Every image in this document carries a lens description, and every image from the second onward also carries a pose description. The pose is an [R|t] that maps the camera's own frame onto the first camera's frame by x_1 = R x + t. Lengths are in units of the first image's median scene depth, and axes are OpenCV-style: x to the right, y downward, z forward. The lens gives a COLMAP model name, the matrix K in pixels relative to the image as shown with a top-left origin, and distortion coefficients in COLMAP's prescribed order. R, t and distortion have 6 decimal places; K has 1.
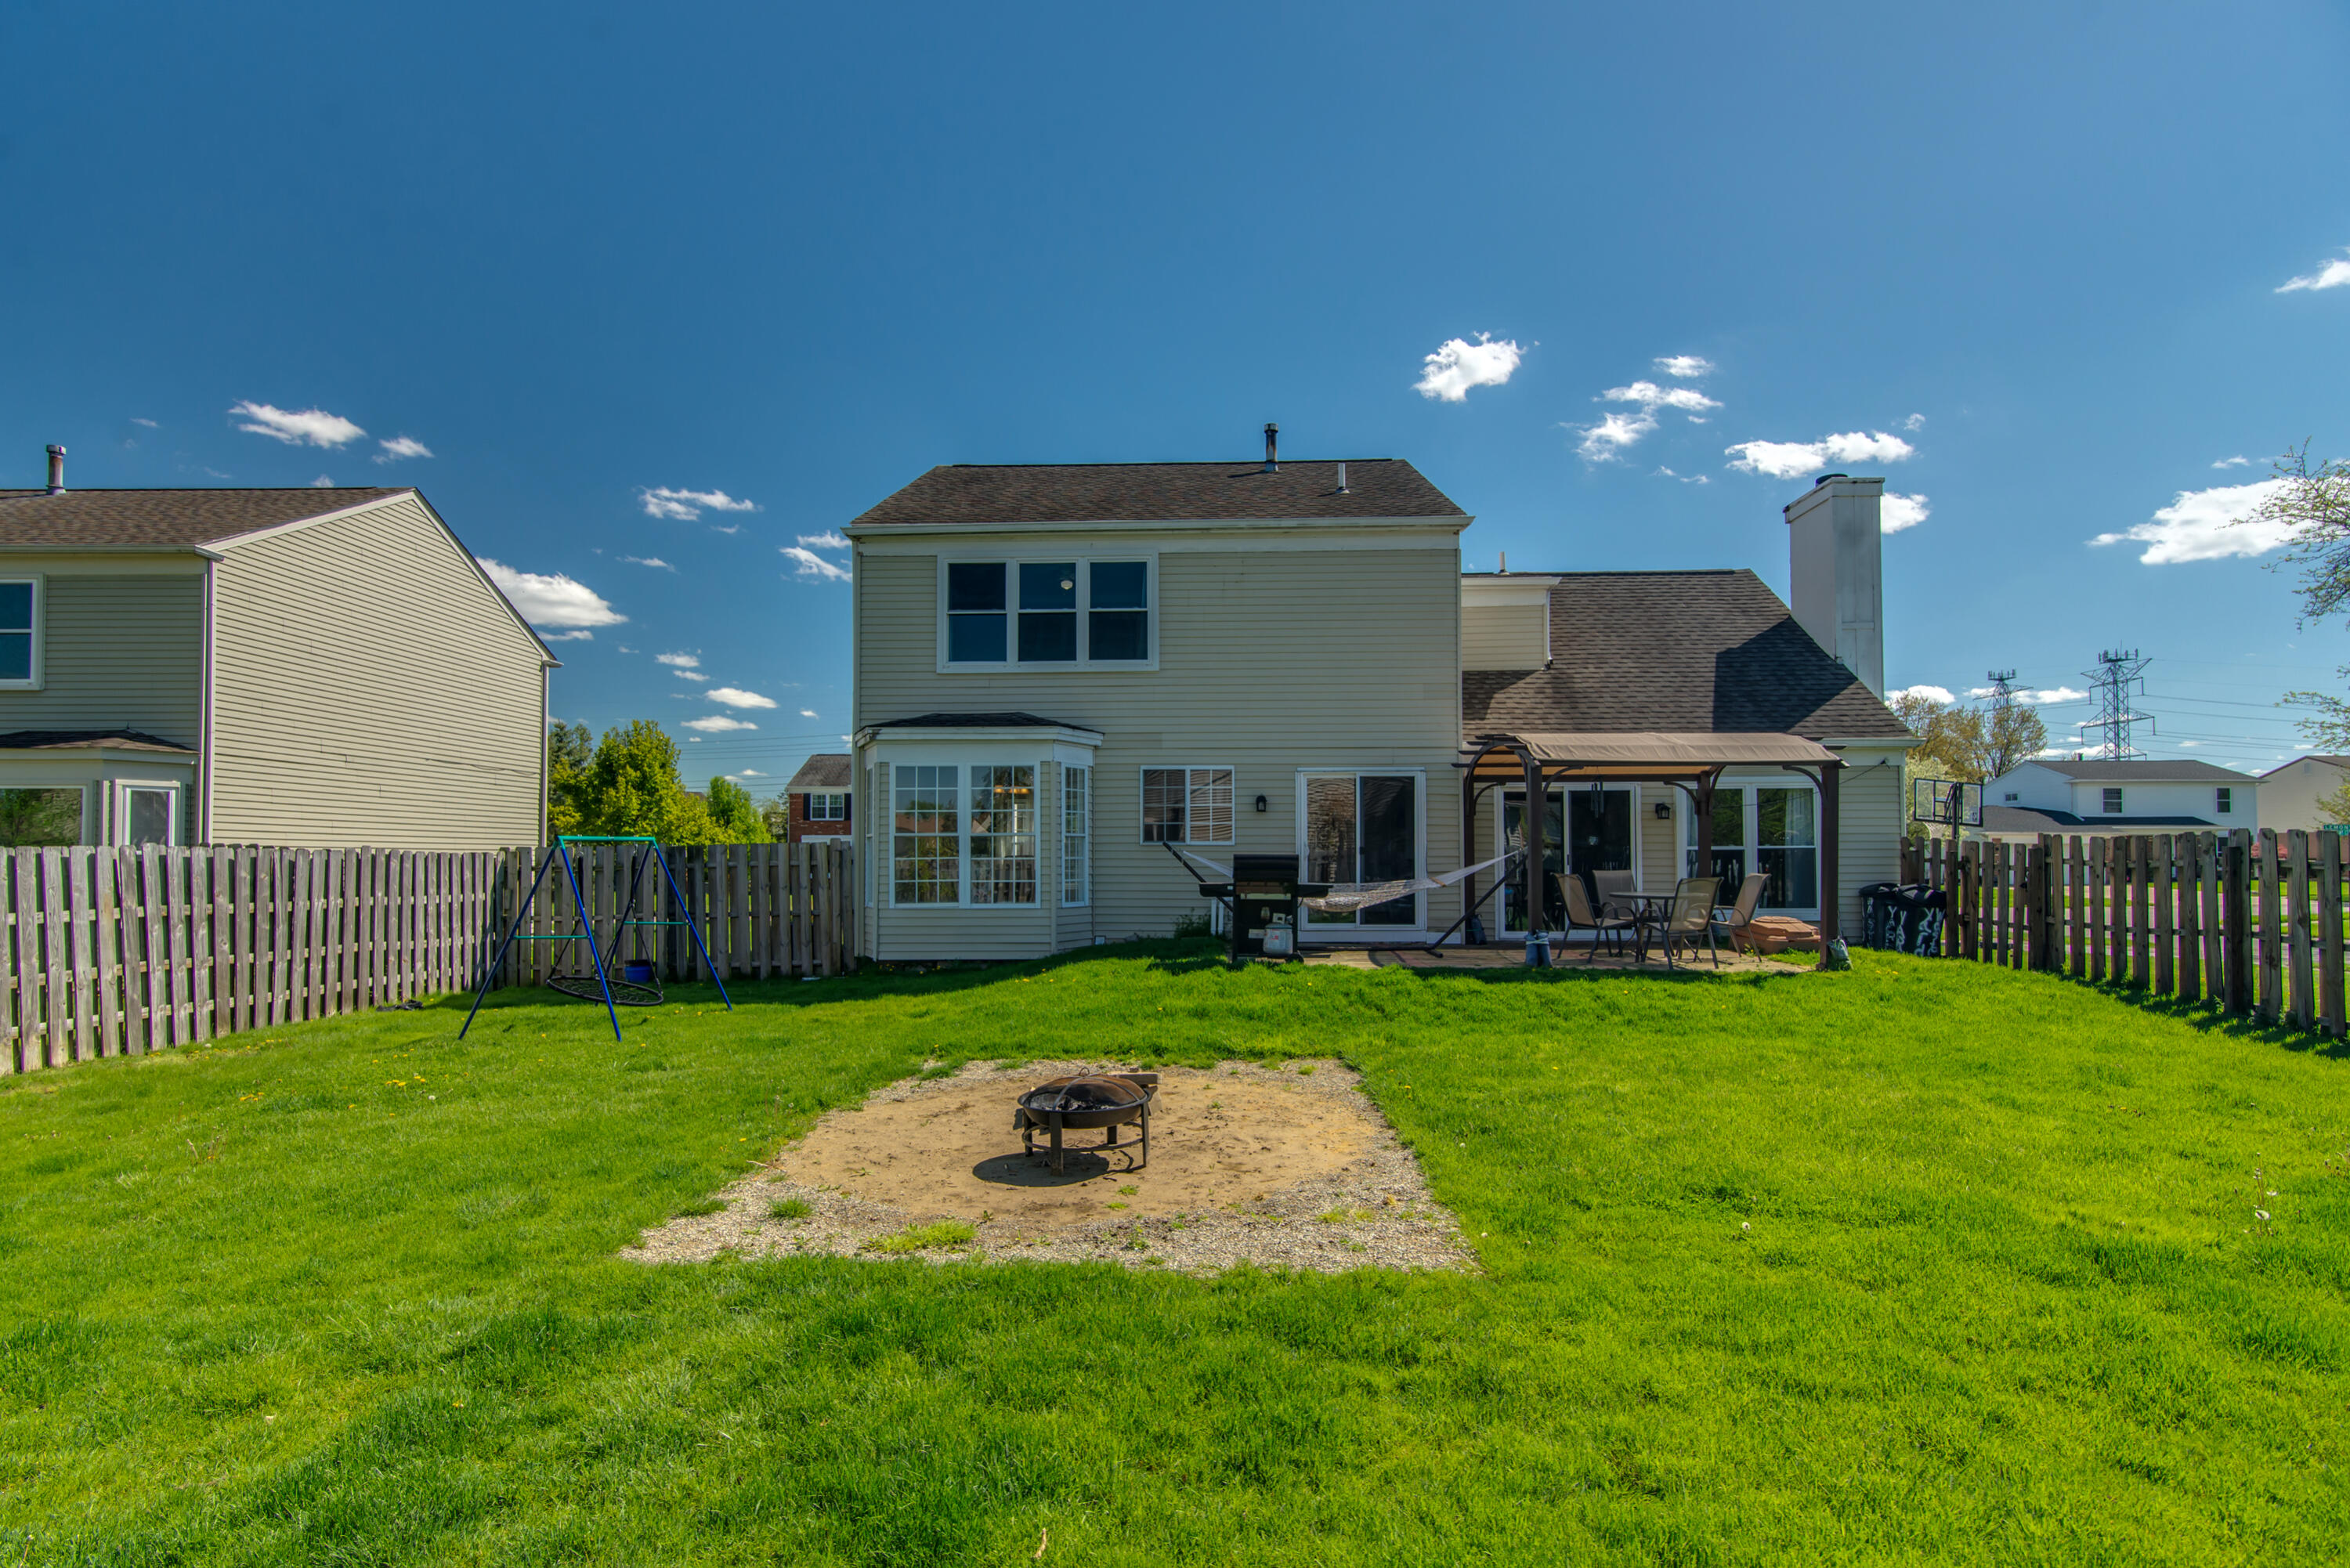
lens RADIAL K [[1159.9, 0, 1169.0], [0, 1159.9, 872.5], [0, 0, 1]] dist [0.001193, 0.000211]
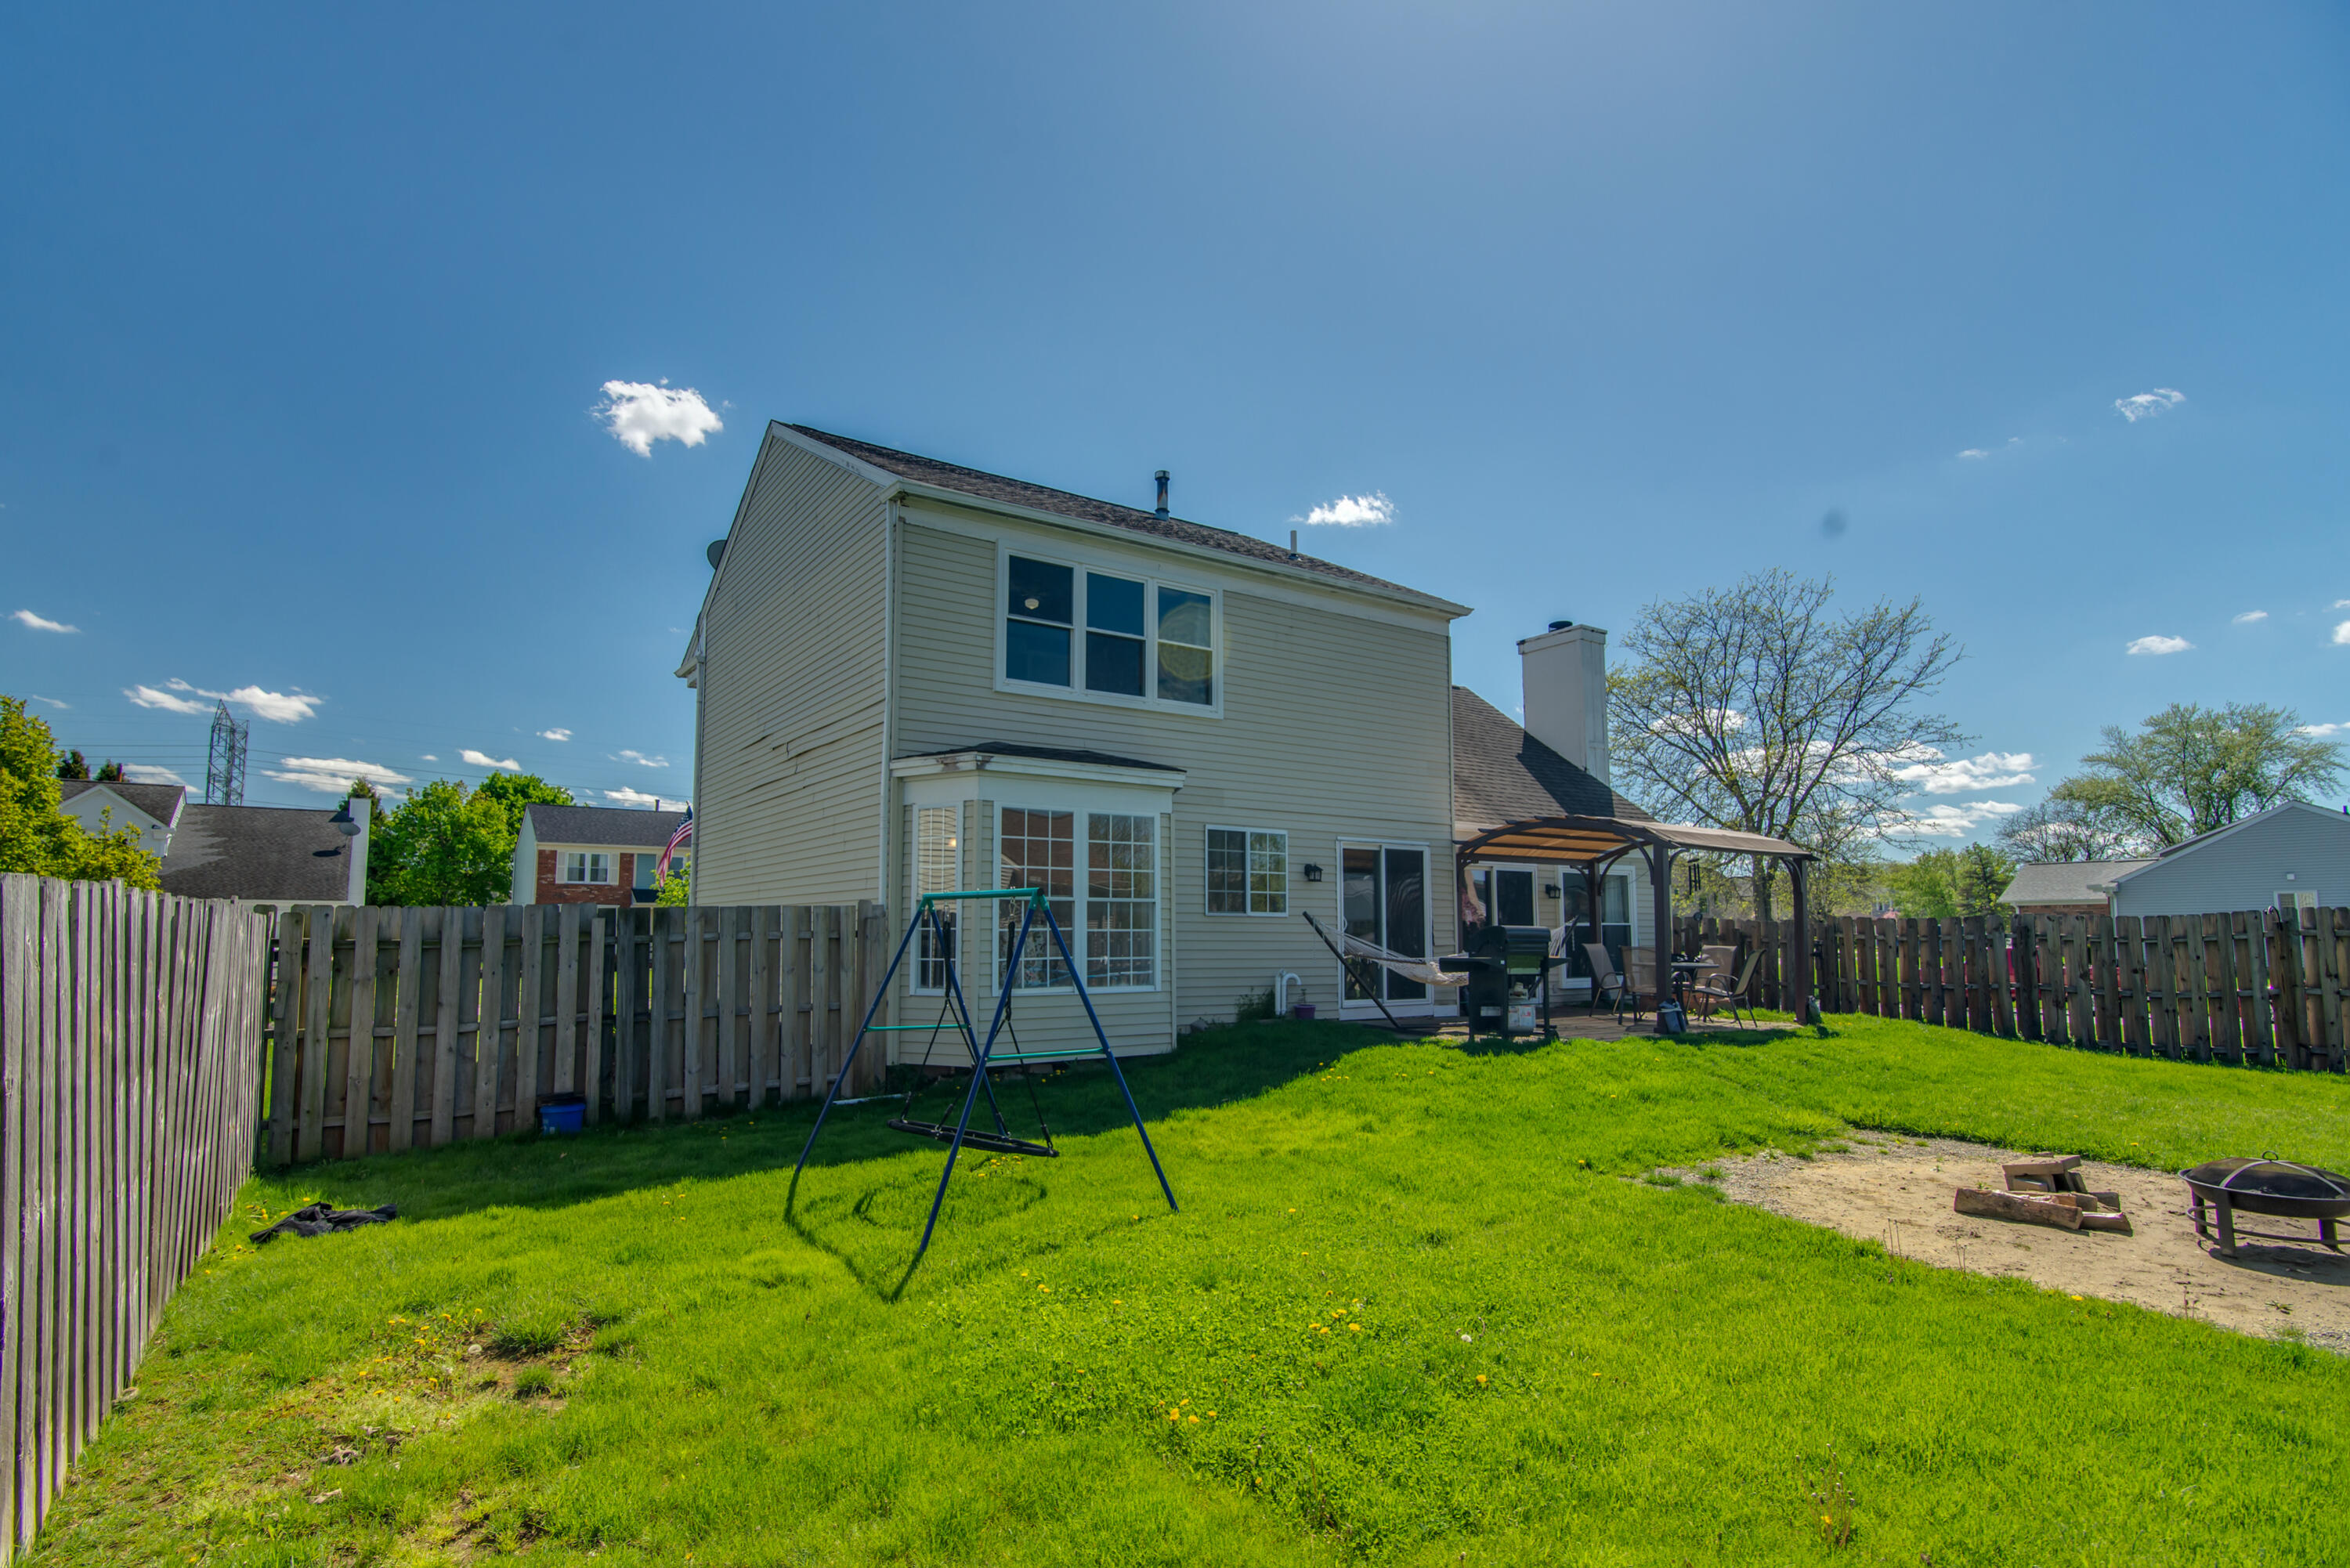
lens RADIAL K [[1159.9, 0, 1169.0], [0, 1159.9, 872.5], [0, 0, 1]] dist [0.001193, 0.000211]
pose [[0.820048, 0.034176, 0.571274, -0.542083], [0.007967, 0.997437, -0.071107, 0.005253], [-0.572240, 0.062863, 0.817673, 0.307116]]
